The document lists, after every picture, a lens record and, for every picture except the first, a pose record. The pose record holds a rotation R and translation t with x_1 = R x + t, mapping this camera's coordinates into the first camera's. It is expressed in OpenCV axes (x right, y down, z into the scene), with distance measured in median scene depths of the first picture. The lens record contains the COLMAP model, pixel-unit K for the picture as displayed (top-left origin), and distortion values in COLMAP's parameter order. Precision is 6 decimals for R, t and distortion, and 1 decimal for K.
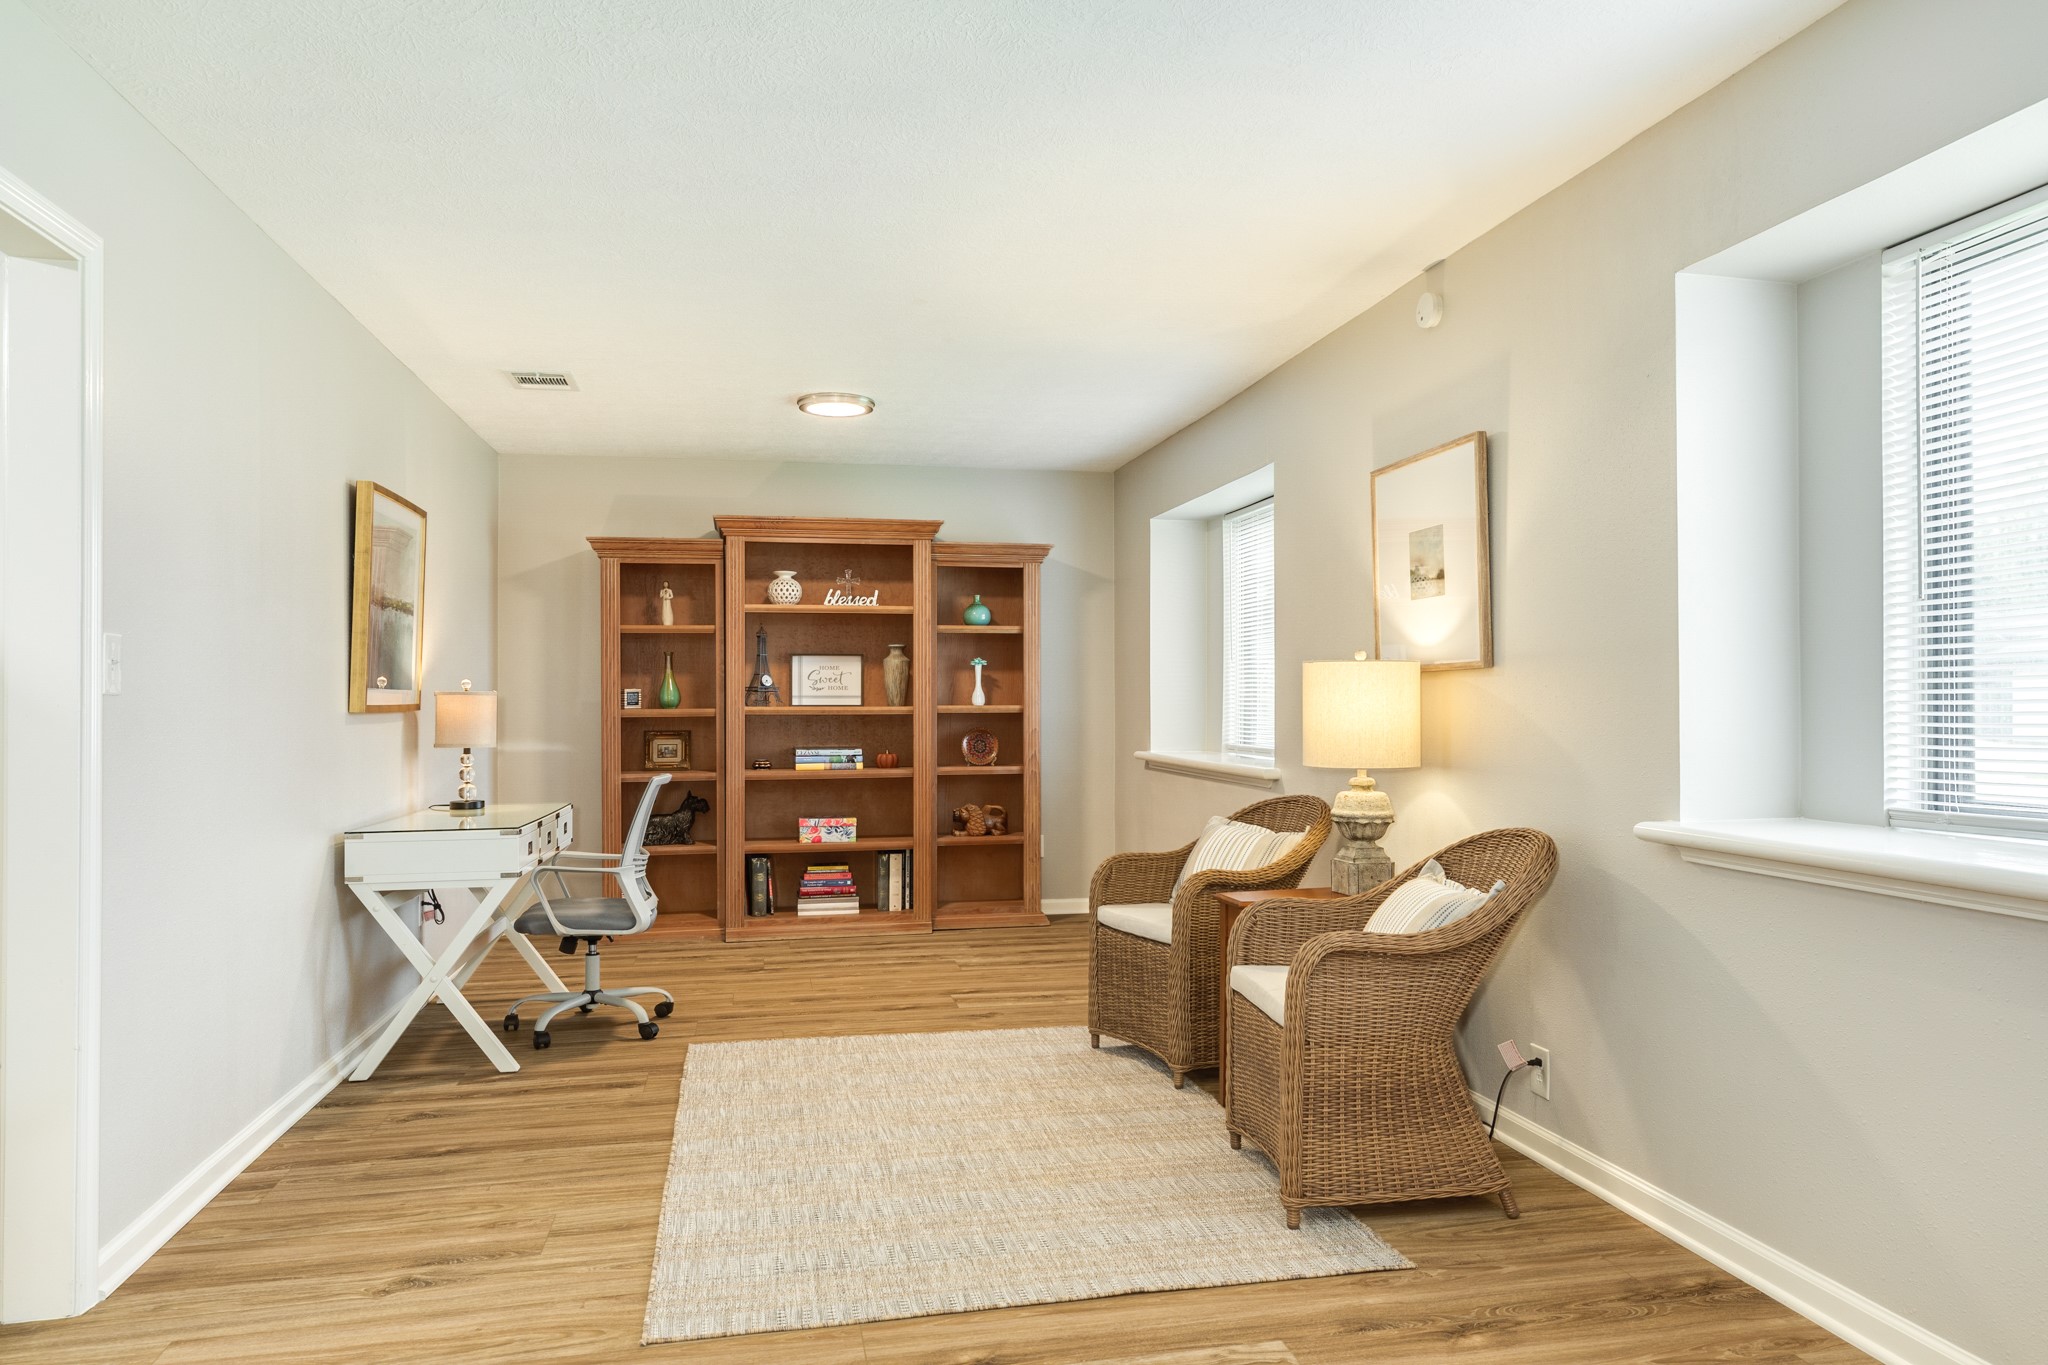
lens RADIAL K [[1462.7, 0, 1024.0], [0, 1462.7, 682.5], [0, 0, 1]] dist [-0.000249, -0.000127]
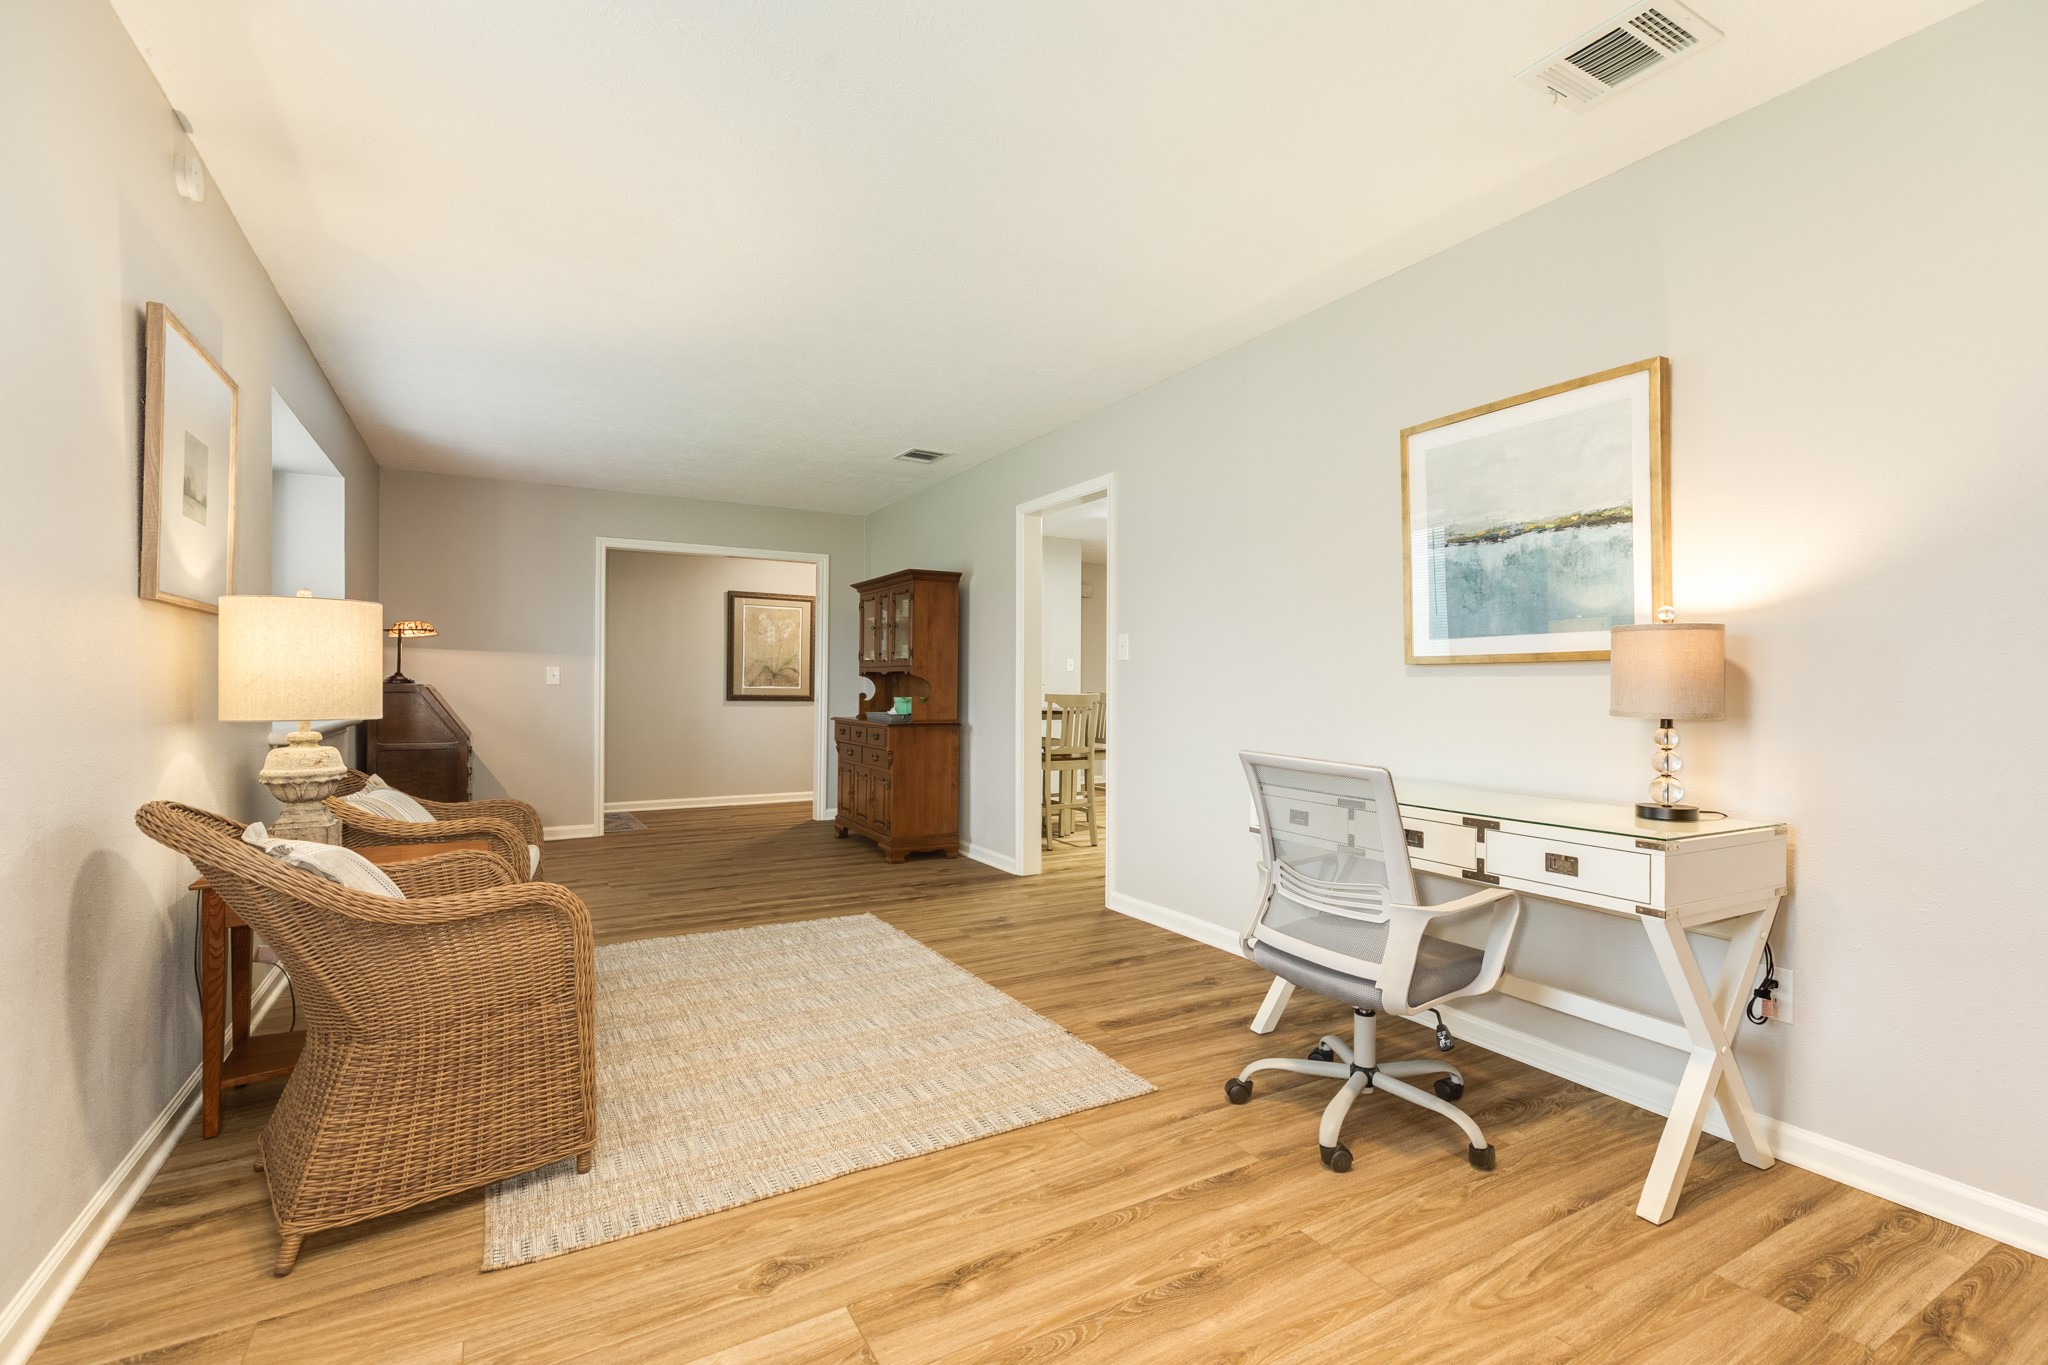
lens RADIAL K [[915.1, 0, 1028.1], [0, 915.1, 687.9], [0, 0, 1]] dist [0.000657, 0.000037]
pose [[-0.947536, 0.001641, -0.319644, -0.010161], [0.003576, 0.999979, -0.005465, 0.046136], [0.319628, -0.006321, -0.947522, 1.805183]]
